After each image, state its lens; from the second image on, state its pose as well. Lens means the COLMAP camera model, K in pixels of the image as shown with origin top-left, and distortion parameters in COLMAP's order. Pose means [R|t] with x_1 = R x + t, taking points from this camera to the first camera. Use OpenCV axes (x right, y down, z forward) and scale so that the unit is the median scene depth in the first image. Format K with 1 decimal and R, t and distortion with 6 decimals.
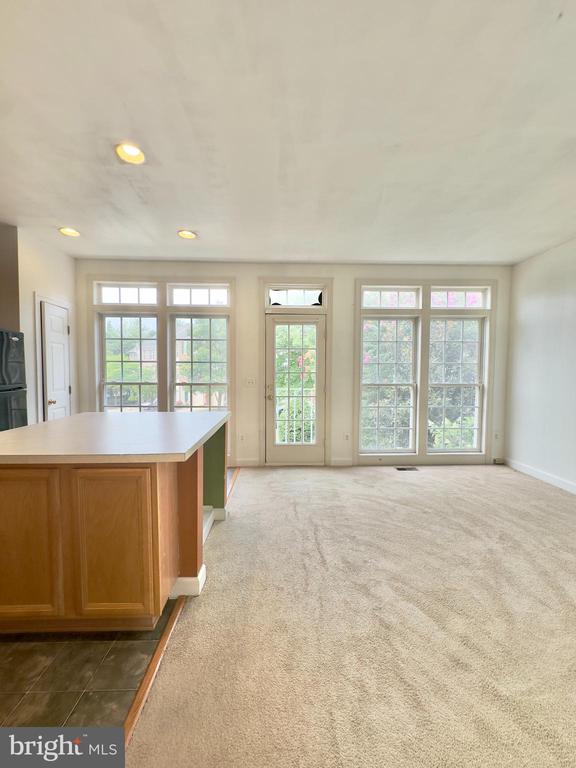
lens RADIAL K [[306.2, 0, 288.0], [0, 306.2, 384.0], [0, 0, 1]] dist [-0.002230, -0.000112]
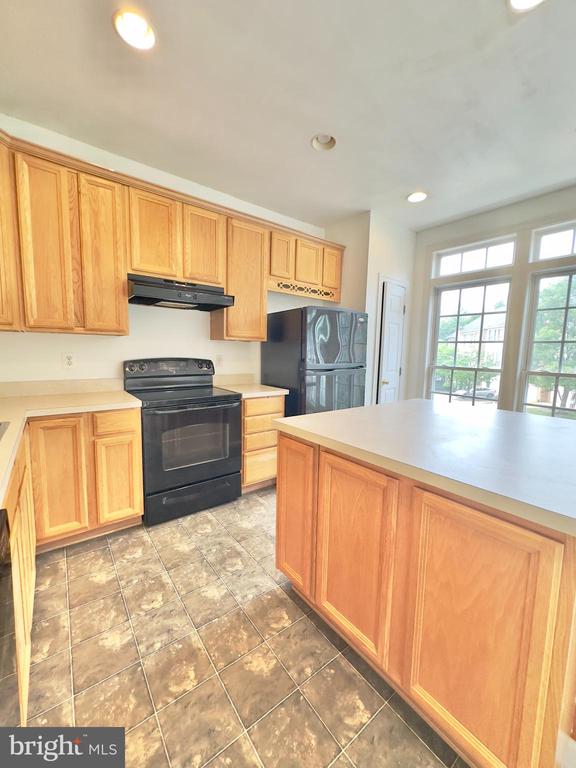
lens RADIAL K [[306.2, 0, 288.0], [0, 306.2, 384.0], [0, 0, 1]] dist [-0.002230, -0.000112]
pose [[0.583258, 0.101814, -0.805881, -0.124777], [-0.059092, 0.994803, 0.082914, -0.000620], [0.810135, -0.000739, 0.586243, 0.131473]]
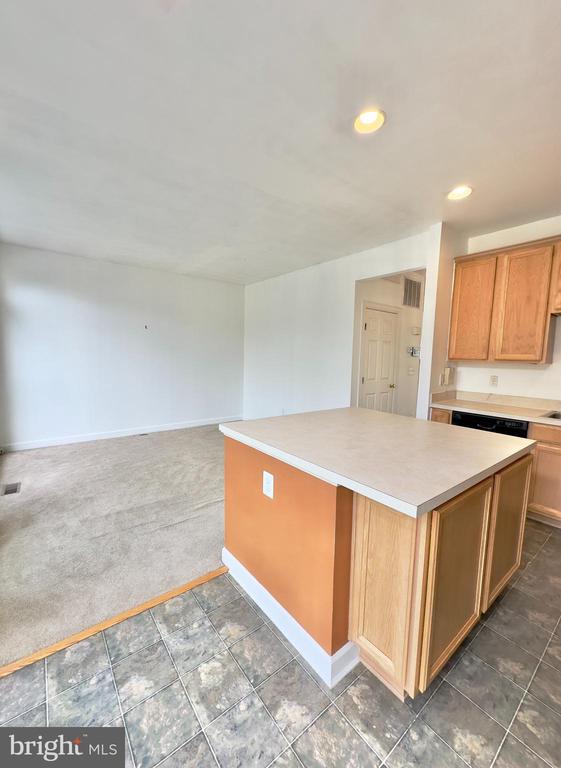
lens RADIAL K [[306.3, 0, 271.3], [0, 306.3, 381.9], [0, 0, 1]] dist [-0.000306, 0.000053]
pose [[-0.578935, -0.089457, 0.810452, -0.576158], [0.012126, 0.992909, 0.118258, -0.062561], [-0.815284, 0.078292, -0.573744, 0.920015]]
